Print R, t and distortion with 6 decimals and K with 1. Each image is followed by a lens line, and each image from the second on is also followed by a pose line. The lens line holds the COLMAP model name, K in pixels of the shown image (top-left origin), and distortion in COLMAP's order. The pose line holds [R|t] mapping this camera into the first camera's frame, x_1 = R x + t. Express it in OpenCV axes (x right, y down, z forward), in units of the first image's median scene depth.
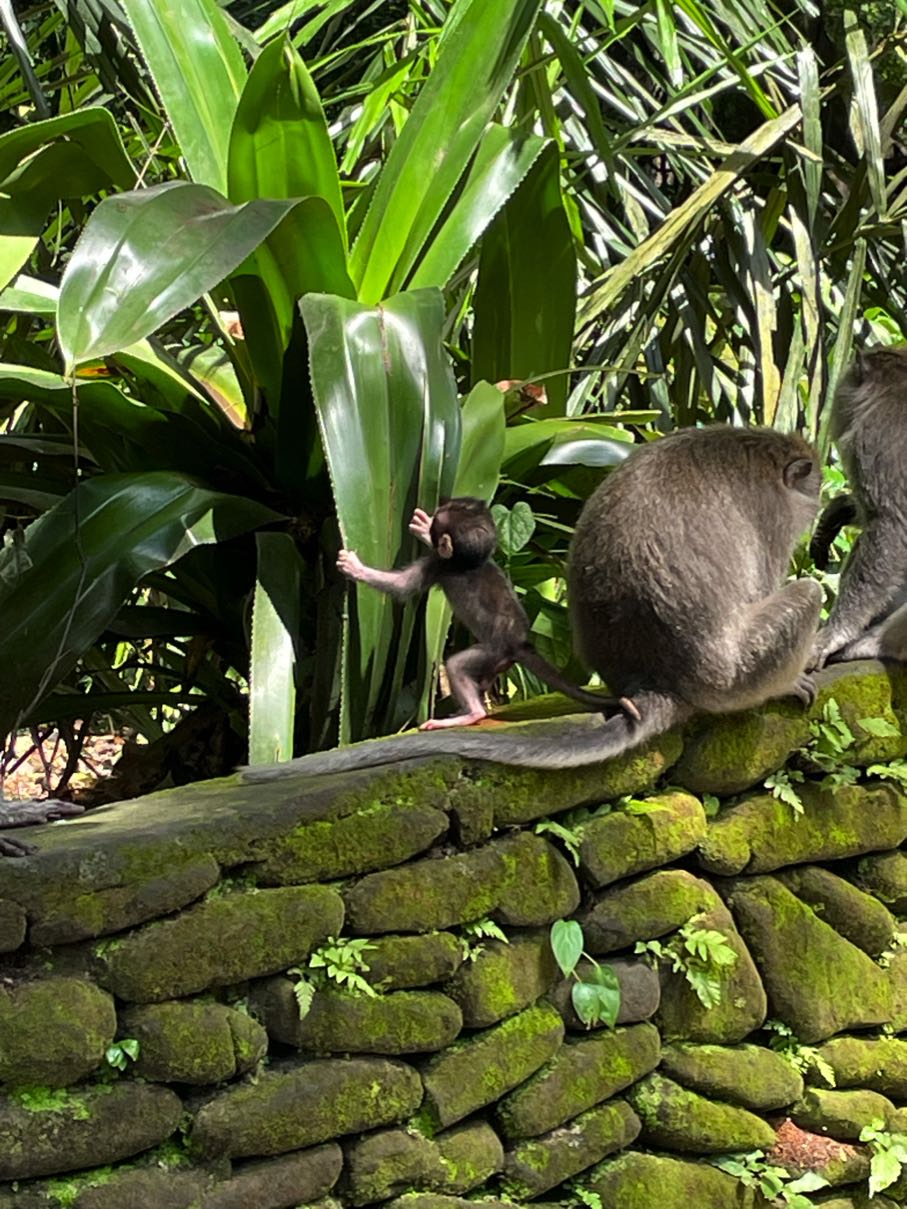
lens RADIAL K [[3450.3, 0, 459.1], [0, 3450.3, 603.7], [0, 0, 1]] dist [0.199319, 0.000000]
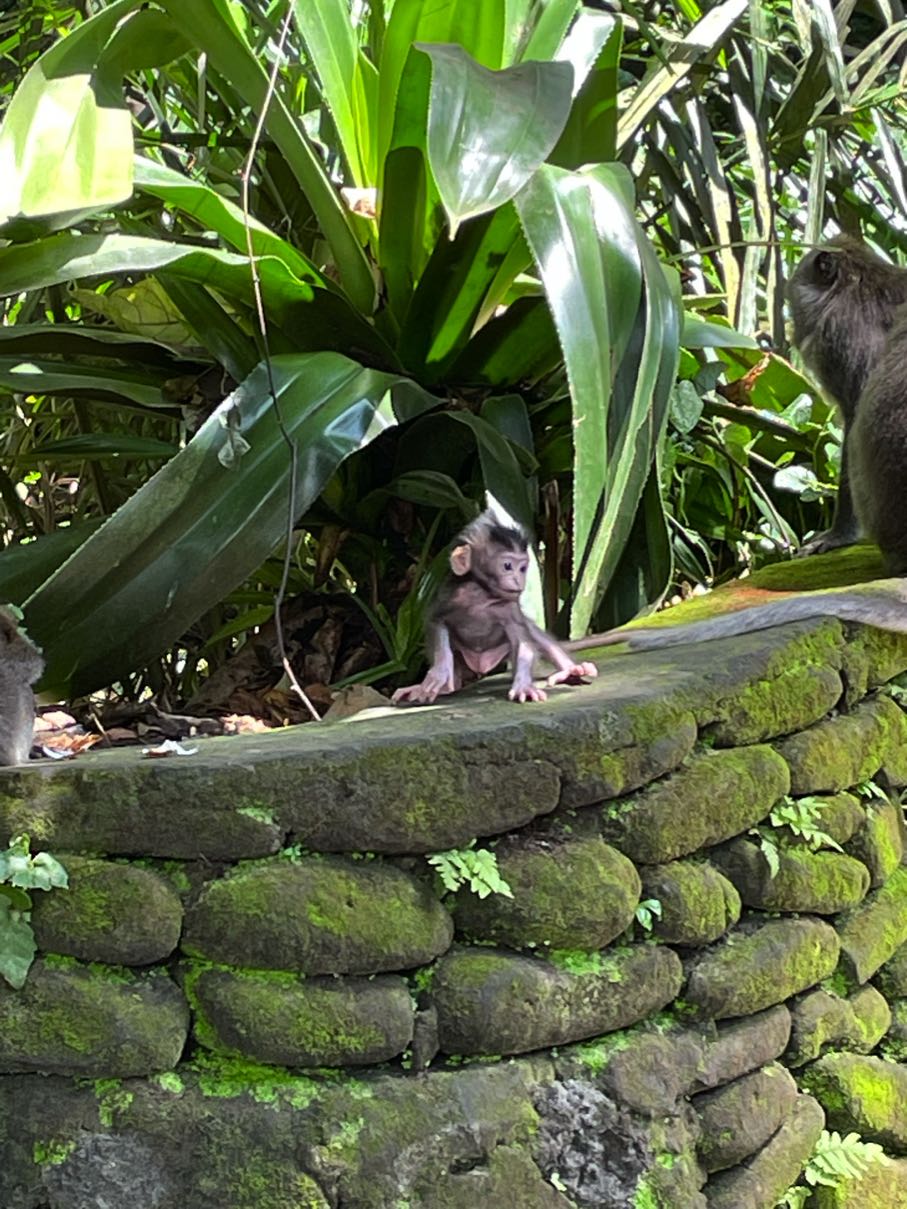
lens RADIAL K [[3724.9, 0, 455.1], [0, 3724.9, 608.5], [0, 0, 1]] dist [0.186446, 0.000000]
pose [[0.961971, -0.025569, 0.271953, -0.365762], [0.024449, 0.999673, 0.007507, 0.028217], [-0.272056, -0.000573, 0.962281, -0.004113]]
